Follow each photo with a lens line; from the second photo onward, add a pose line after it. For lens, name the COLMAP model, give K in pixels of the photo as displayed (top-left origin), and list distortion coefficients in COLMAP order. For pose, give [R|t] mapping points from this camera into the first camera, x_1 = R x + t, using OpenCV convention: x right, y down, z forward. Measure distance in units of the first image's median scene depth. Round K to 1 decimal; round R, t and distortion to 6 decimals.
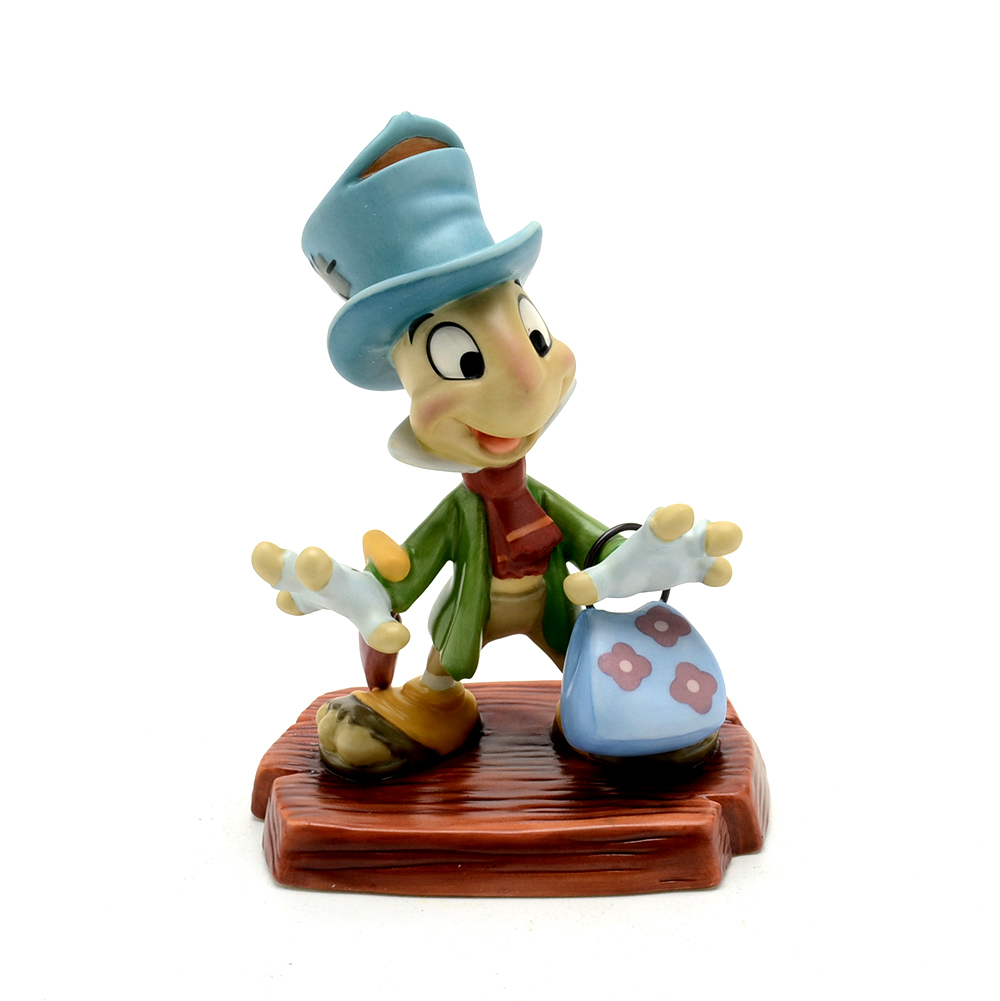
lens RADIAL K [[2619.0, 0, 500.0], [0, 2619.0, 500.5], [0, 0, 1]] dist [0.005798, -0.100300]
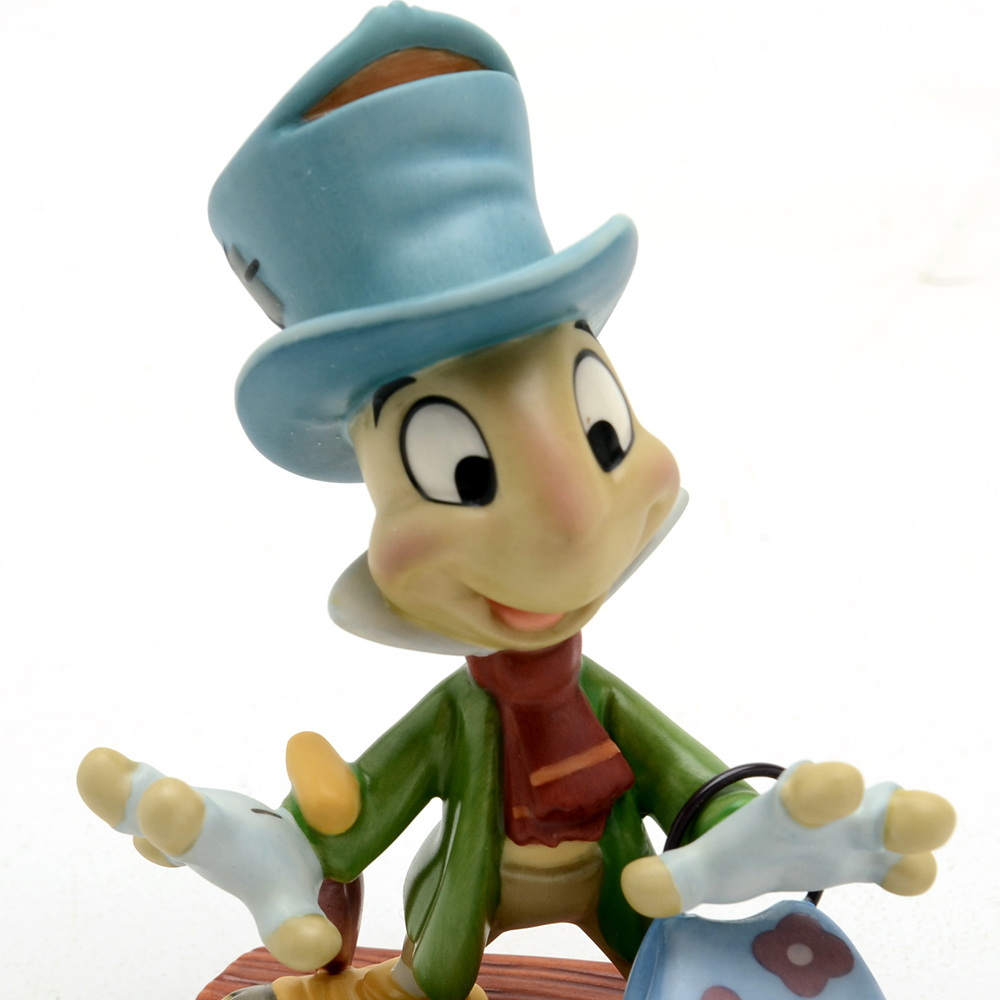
lens RADIAL K [[3080.5, 0, 500.0], [0, 3080.5, 500.0], [0, 0, 1]] dist [0.052794, 0.853277]
pose [[0.990766, 0.083349, -0.106936, 0.061409], [-0.076787, 0.994986, 0.064084, -0.086401], [0.111741, -0.055281, 0.992199, 0.352585]]
